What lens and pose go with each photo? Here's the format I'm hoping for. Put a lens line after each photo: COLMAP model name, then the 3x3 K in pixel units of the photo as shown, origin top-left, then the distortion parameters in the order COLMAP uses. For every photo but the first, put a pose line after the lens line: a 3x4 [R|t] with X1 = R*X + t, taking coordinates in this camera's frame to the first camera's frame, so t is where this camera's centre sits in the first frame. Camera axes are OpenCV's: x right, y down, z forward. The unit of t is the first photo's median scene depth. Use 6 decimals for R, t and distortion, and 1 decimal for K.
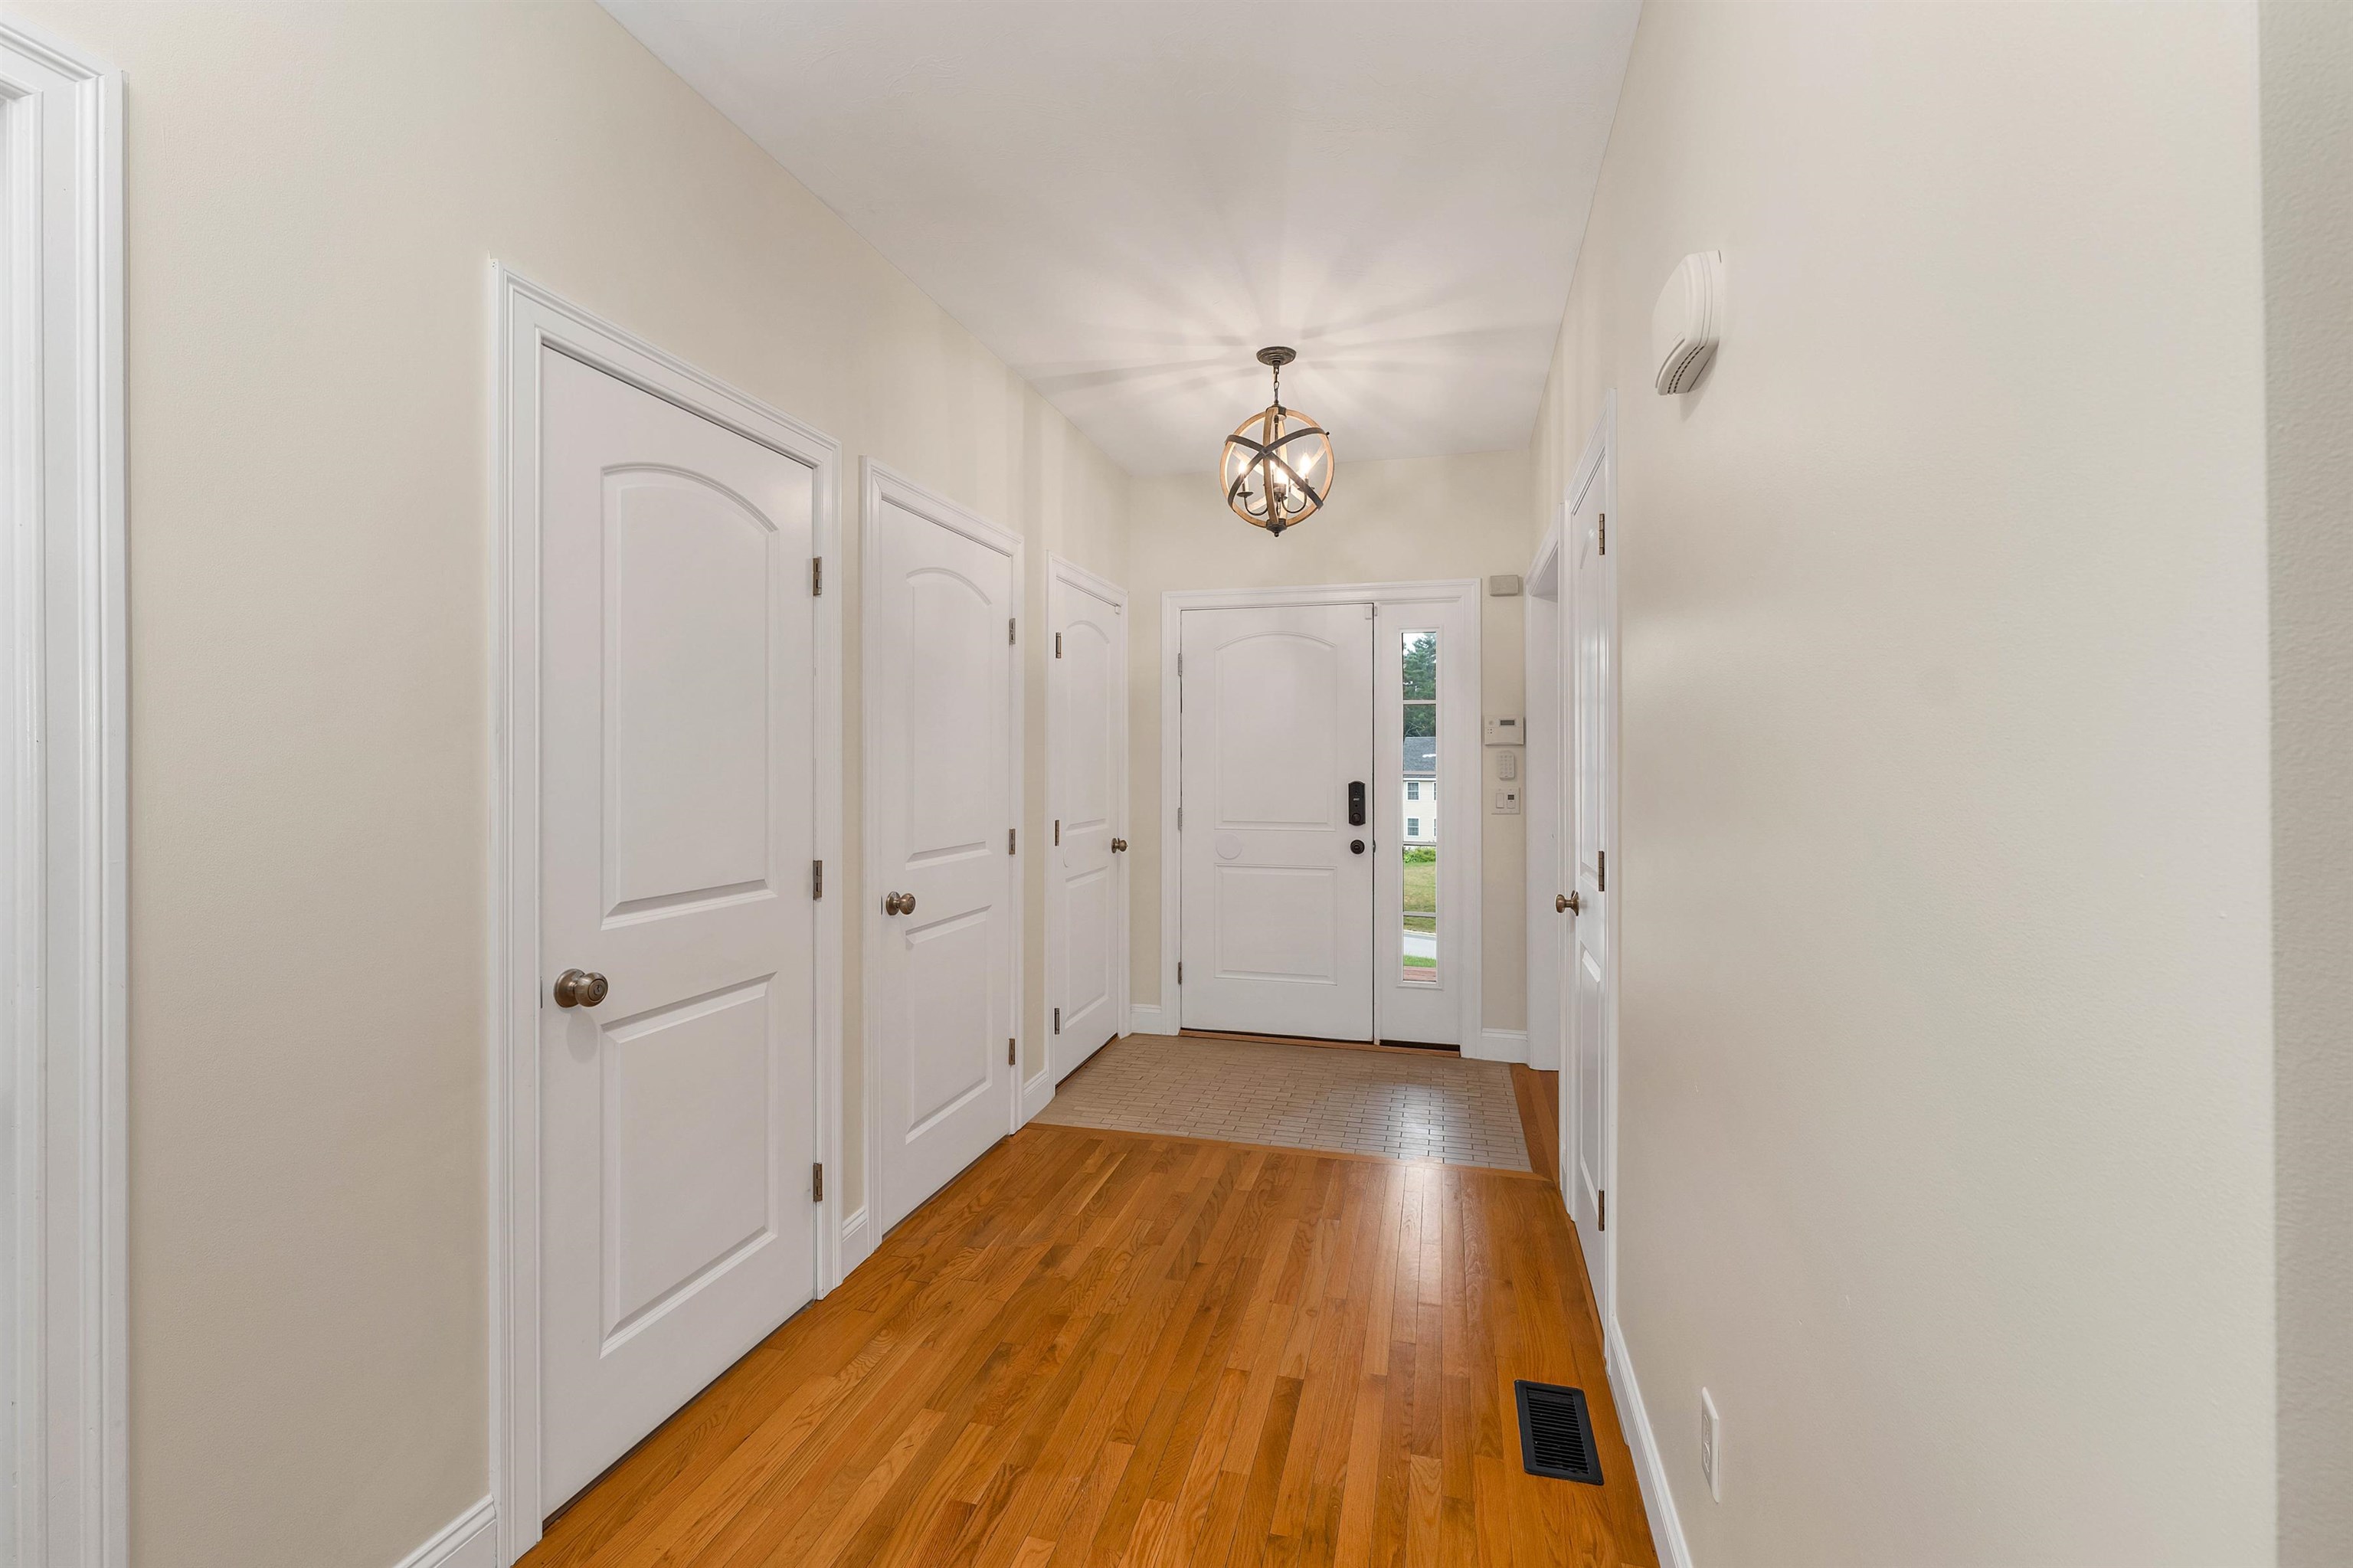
lens RADIAL K [[987.6, 0, 1174.0], [0, 987.6, 781.4], [0, 0, 1]] dist [-0.000152, 0.000518]
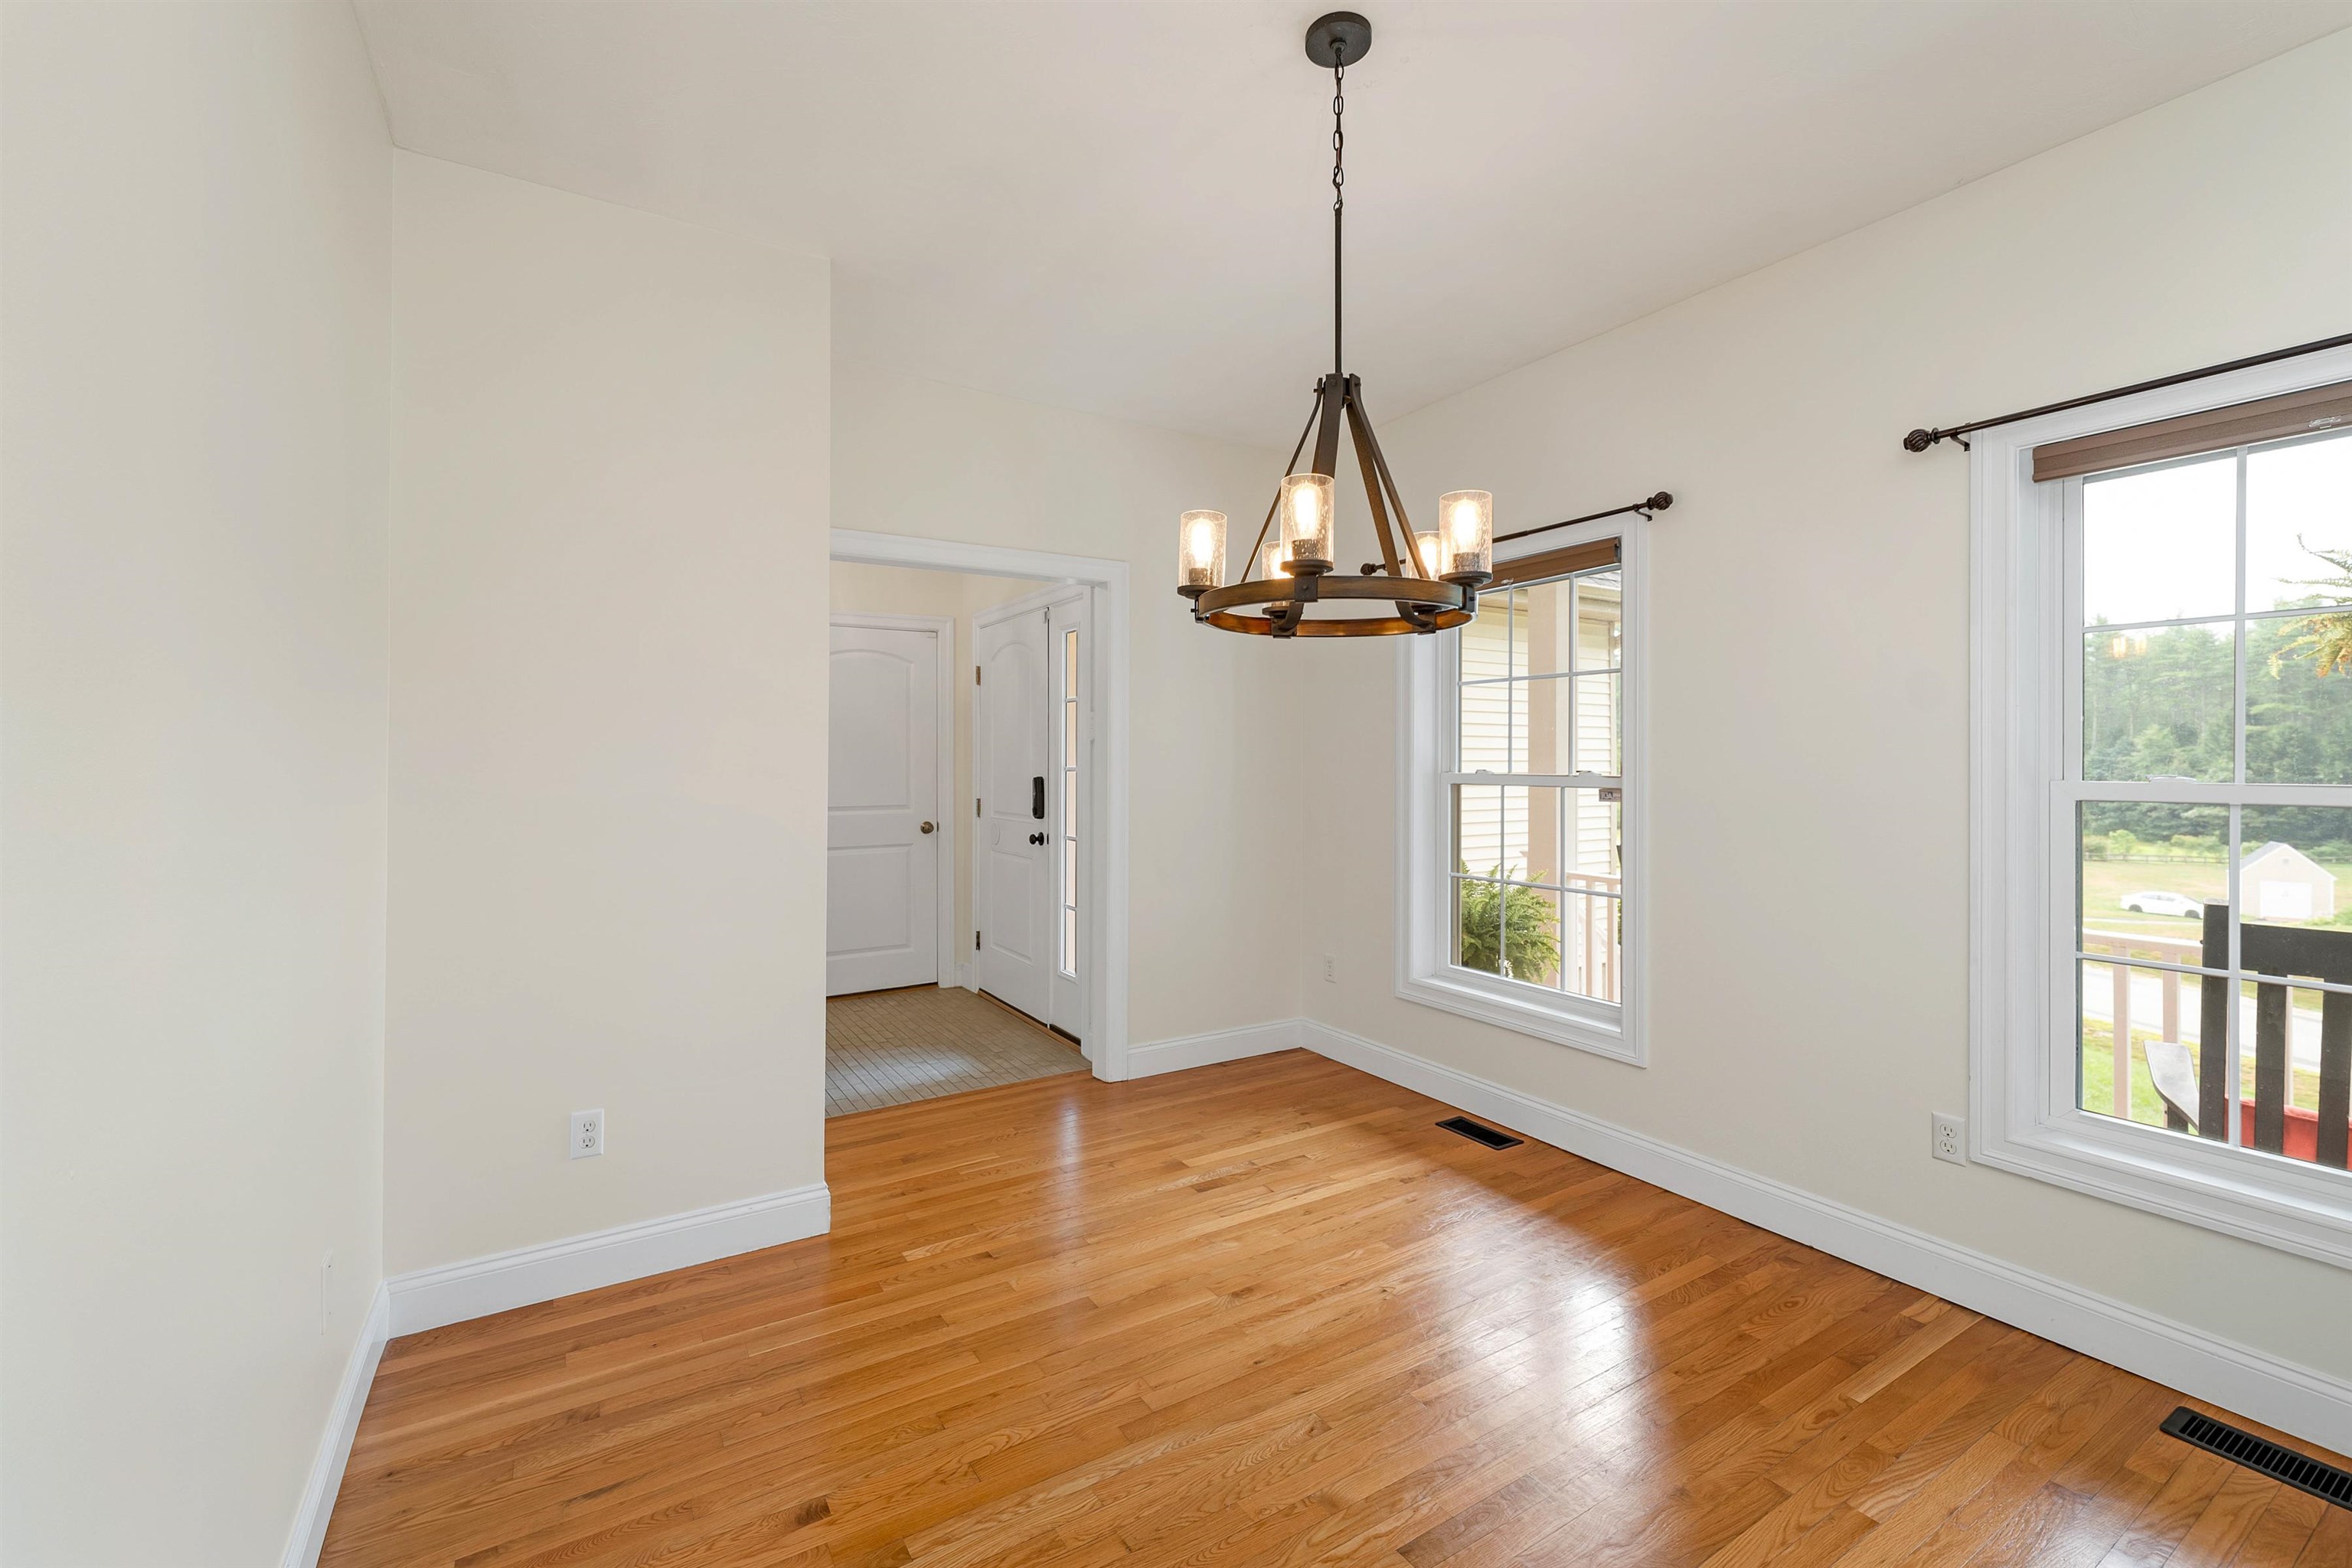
lens RADIAL K [[987.2, 0, 1173.0], [0, 987.2, 771.1], [0, 0, 1]] dist [-0.000152, 0.000518]
pose [[0.740056, 0.001683, -0.672543, 1.006862], [0.000587, 0.999995, 0.003148, -0.009348], [0.672545, -0.002724, 0.740051, 0.311745]]
